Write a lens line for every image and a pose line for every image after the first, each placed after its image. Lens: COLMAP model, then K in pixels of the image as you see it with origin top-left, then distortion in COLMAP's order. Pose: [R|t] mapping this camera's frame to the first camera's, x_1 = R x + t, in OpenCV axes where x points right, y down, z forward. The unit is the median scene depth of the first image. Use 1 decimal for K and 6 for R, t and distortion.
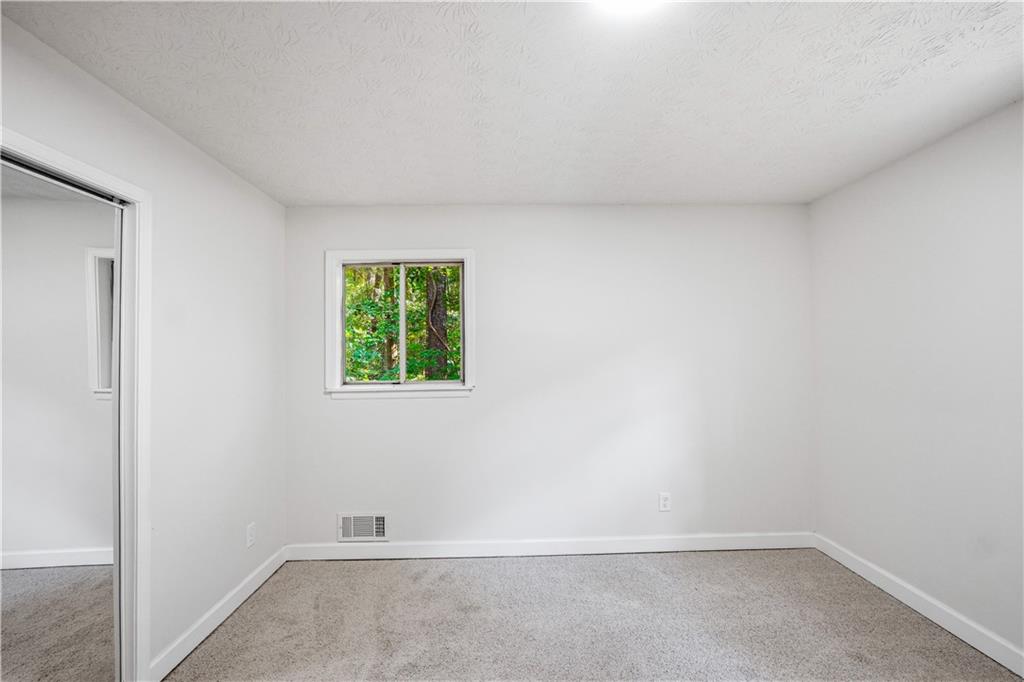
lens RADIAL K [[482.2, 0, 514.0], [0, 482.2, 347.6], [0, 0, 1]] dist [-0.000310, -0.000070]
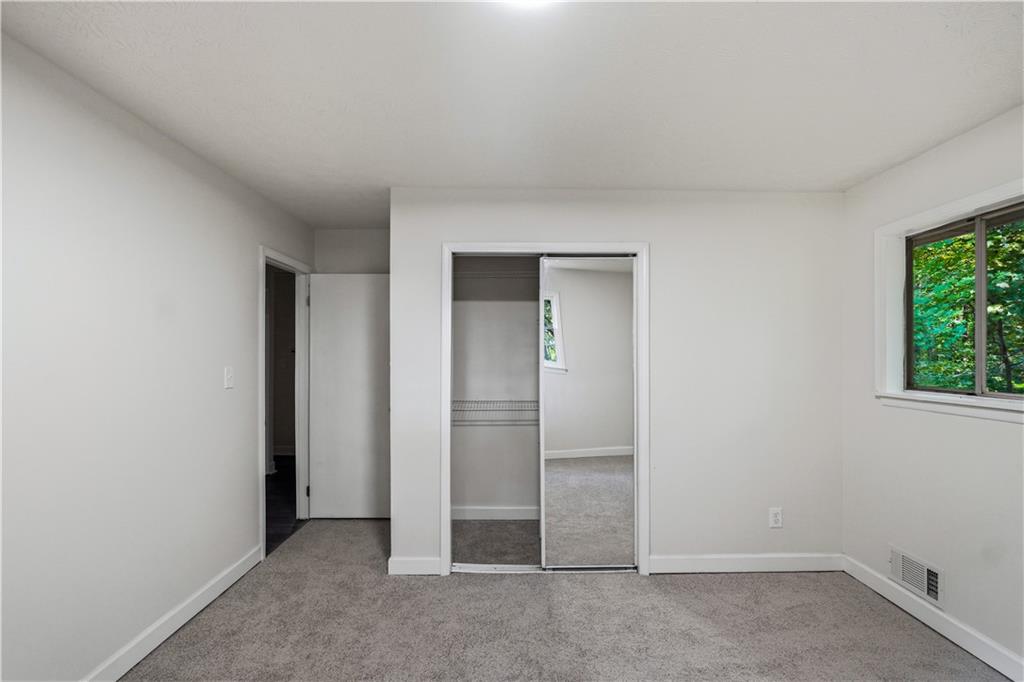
lens RADIAL K [[482.2, 0, 514.0], [0, 482.2, 347.6], [0, 0, 1]] dist [-0.000310, -0.000070]
pose [[-0.006068, -0.001810, -0.999980, 0.468721], [0.013544, 0.999906, -0.001892, 0.000343], [0.999890, -0.013556, -0.006043, 0.366318]]
